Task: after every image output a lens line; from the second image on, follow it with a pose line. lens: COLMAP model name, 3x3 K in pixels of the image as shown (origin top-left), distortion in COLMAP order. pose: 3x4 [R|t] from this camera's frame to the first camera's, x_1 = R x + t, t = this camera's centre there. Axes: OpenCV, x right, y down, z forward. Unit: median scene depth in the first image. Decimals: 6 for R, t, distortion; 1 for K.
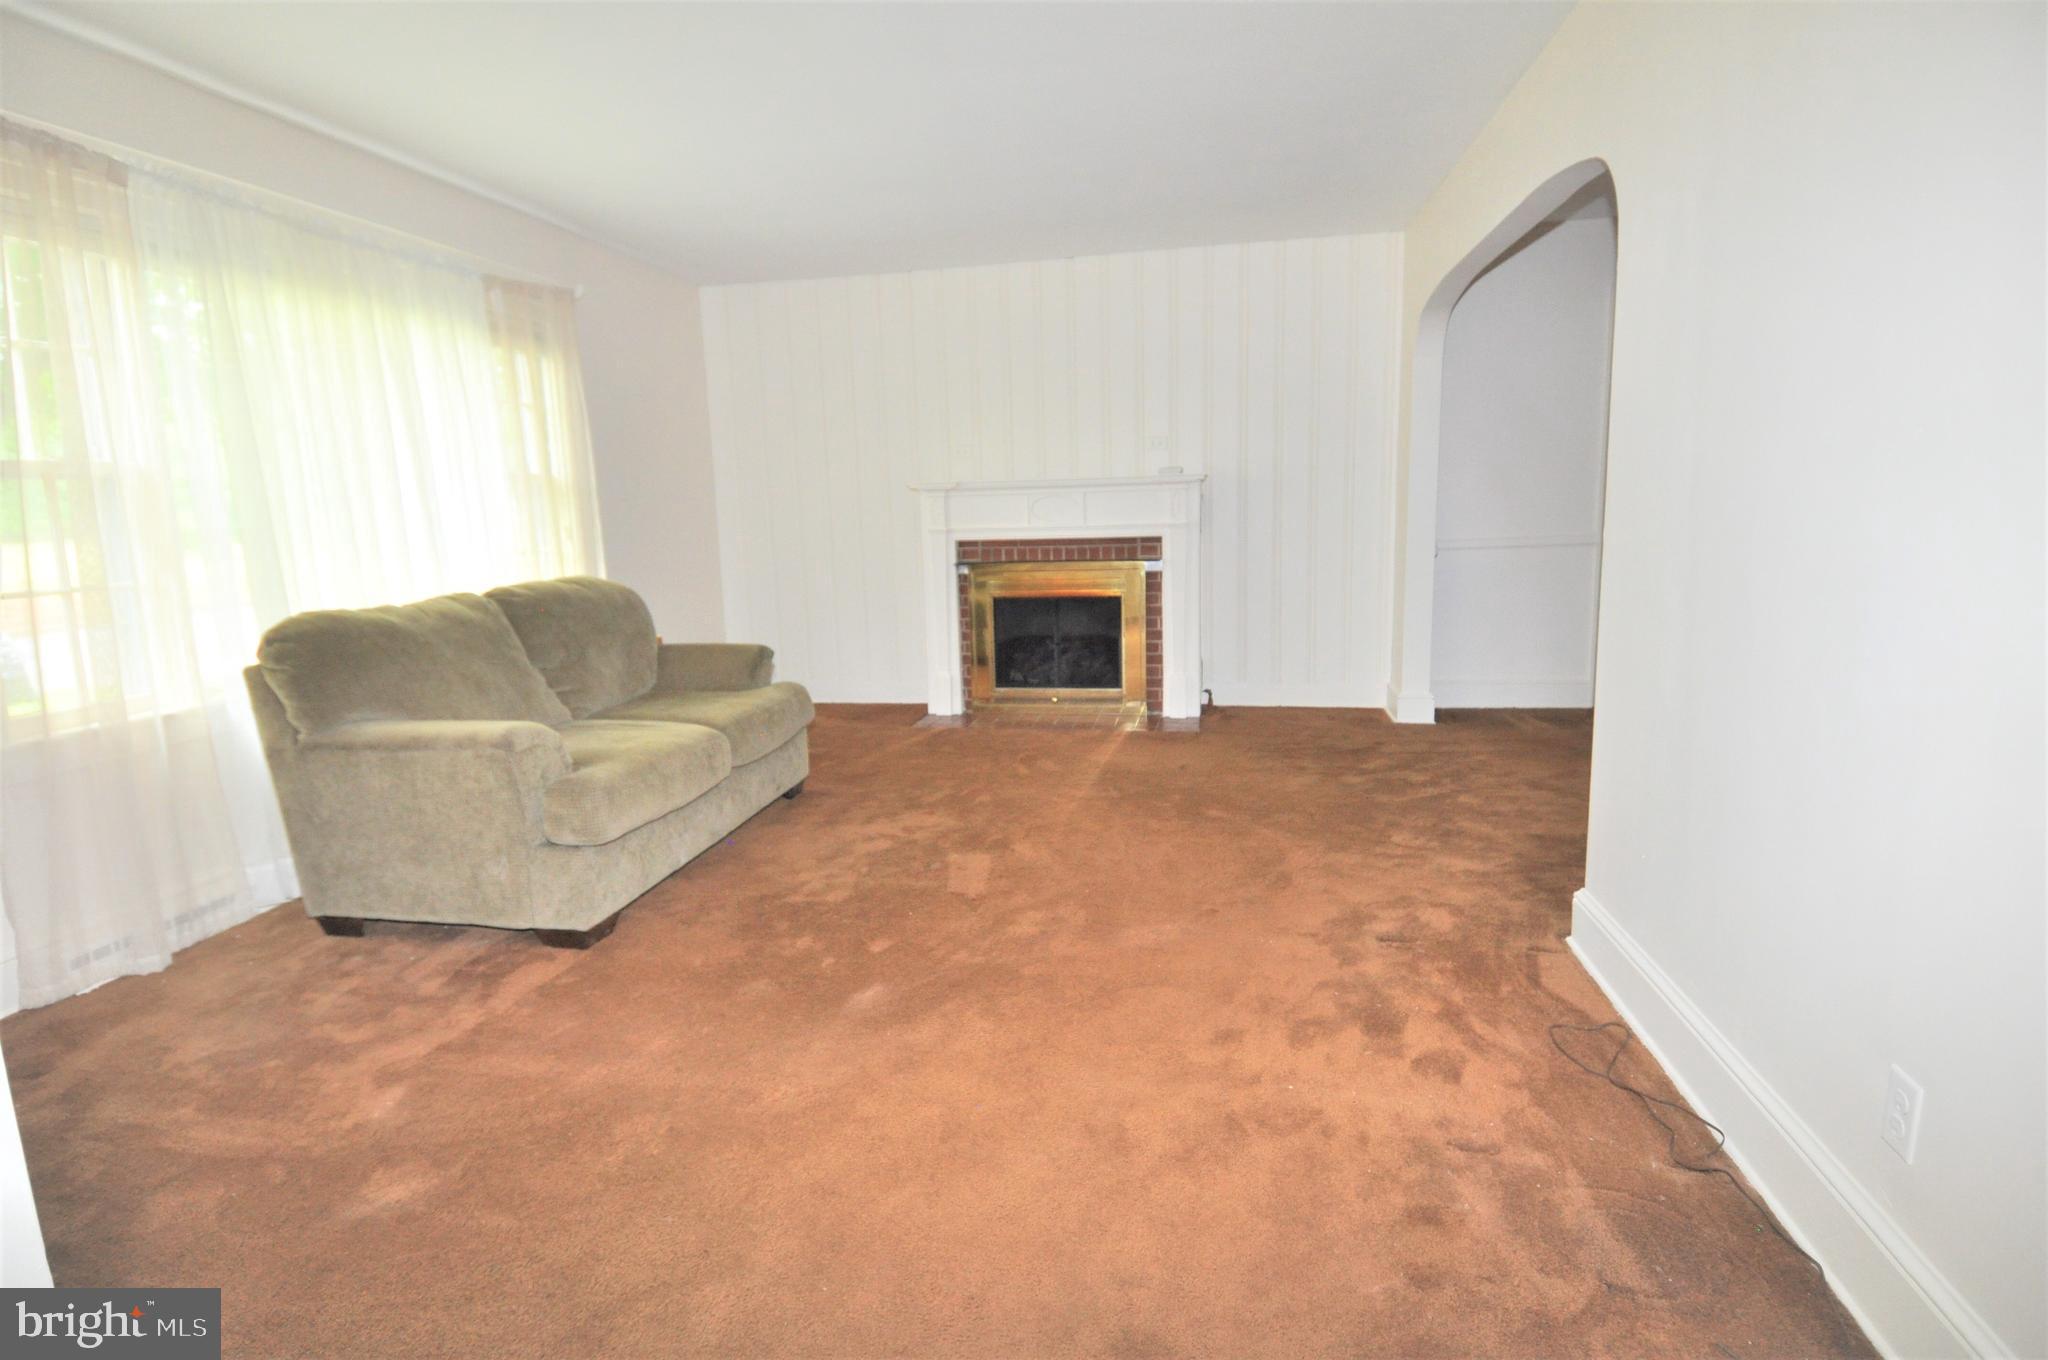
lens RADIAL K [[1087.7, 0, 1028.5], [0, 1087.7, 682.7], [0, 0, 1]] dist [0.001340, -0.001606]
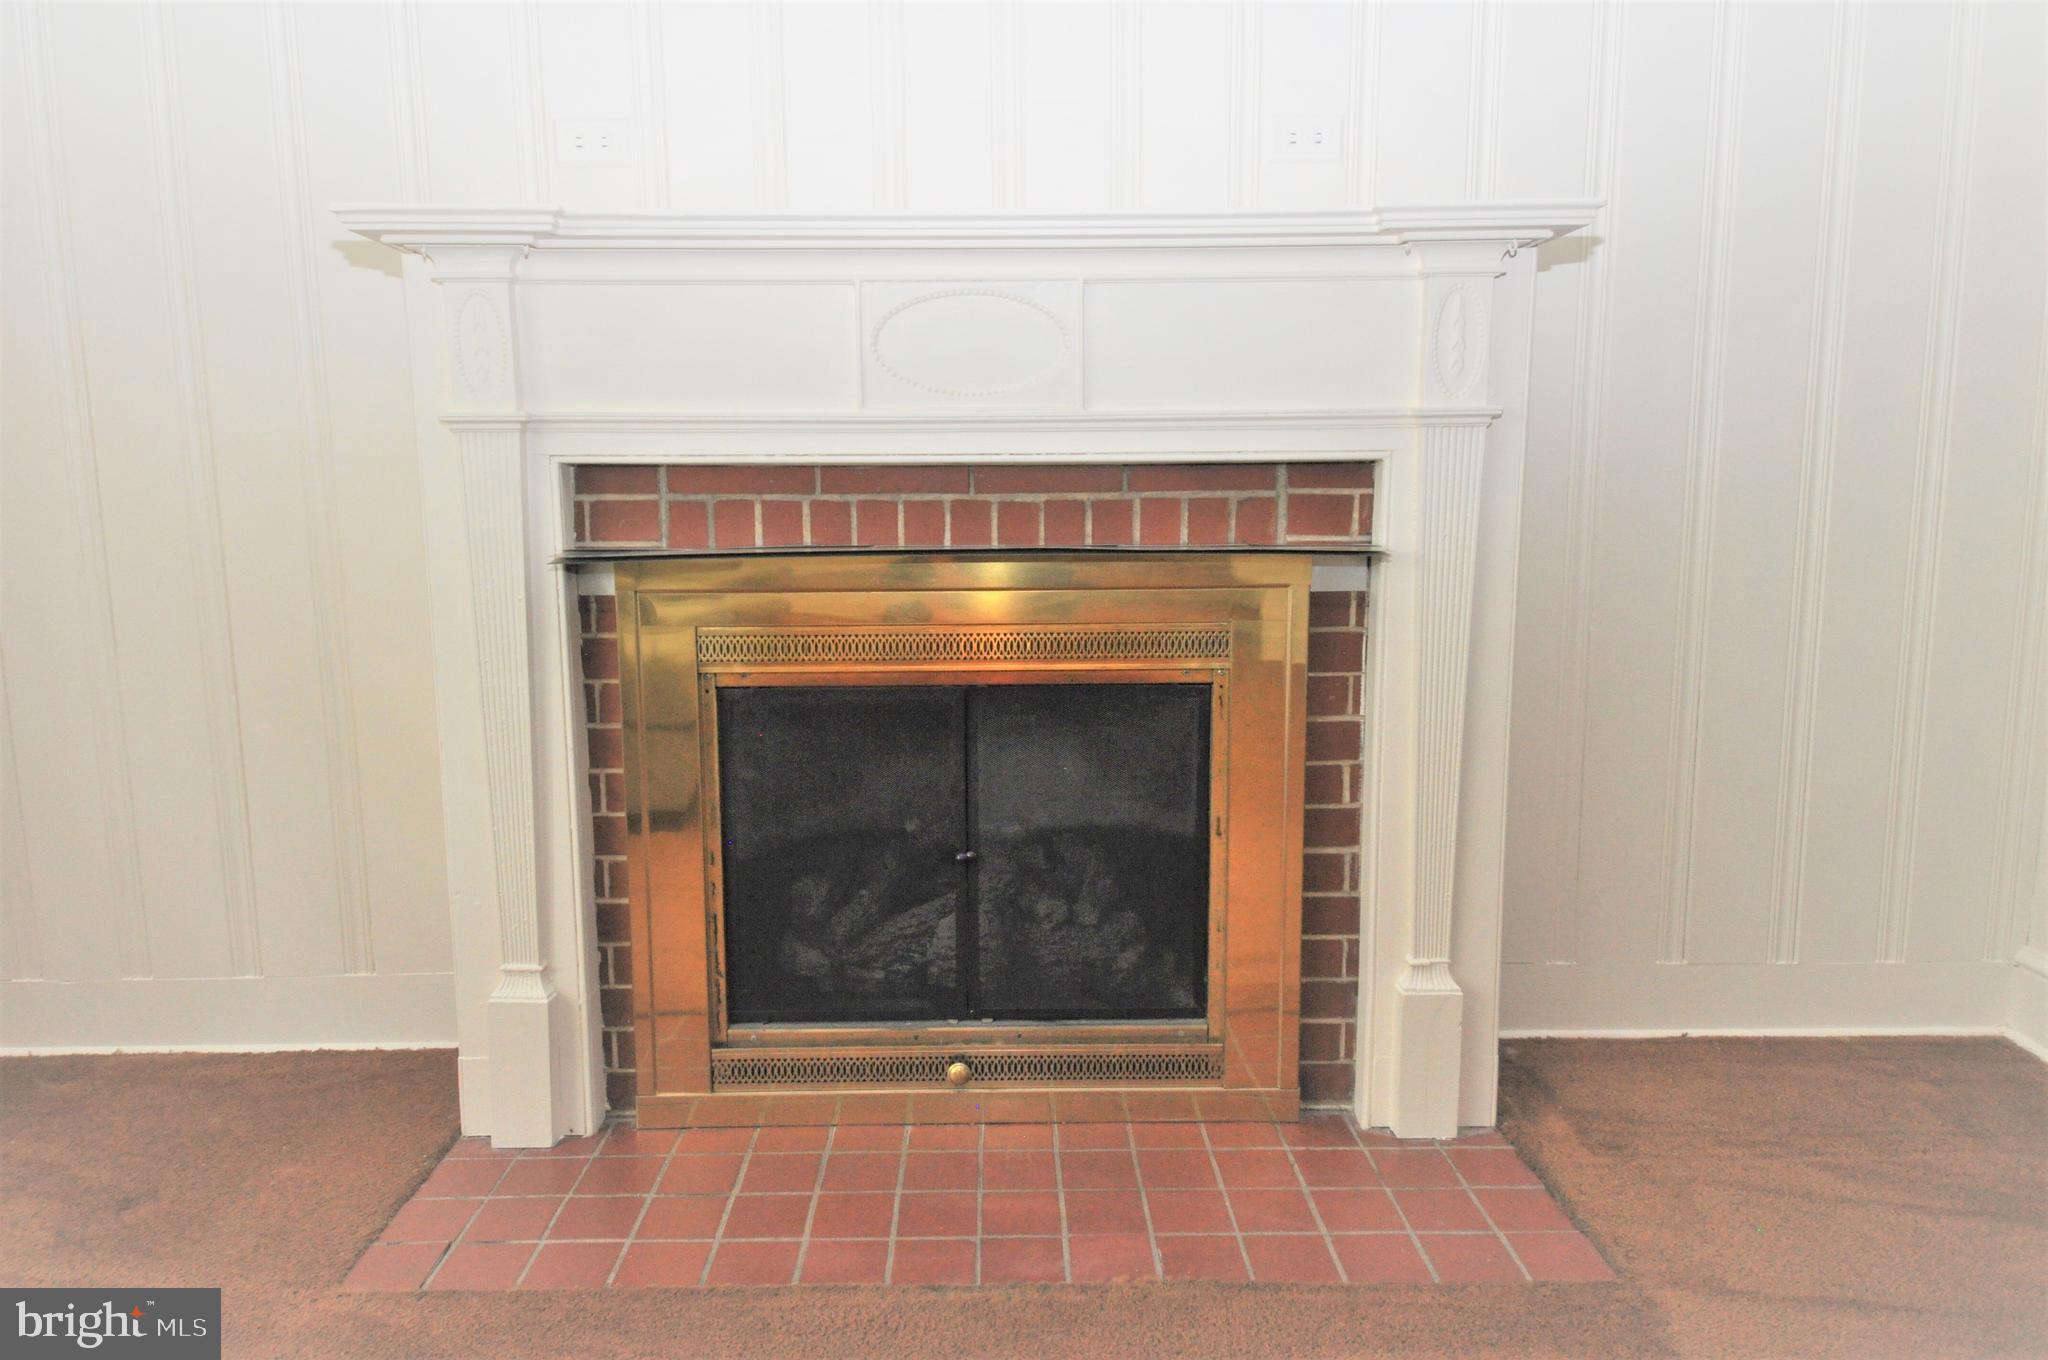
lens RADIAL K [[1357.2, 0, 1034.2], [0, 1357.2, 691.5], [0, 0, 1]] dist [0.097325, 0.001110]
pose [[0.975342, -0.002177, 0.220690, -0.031248], [0.011845, 0.999026, -0.042495, -0.063583], [-0.220383, 0.044061, 0.974418, 0.681432]]
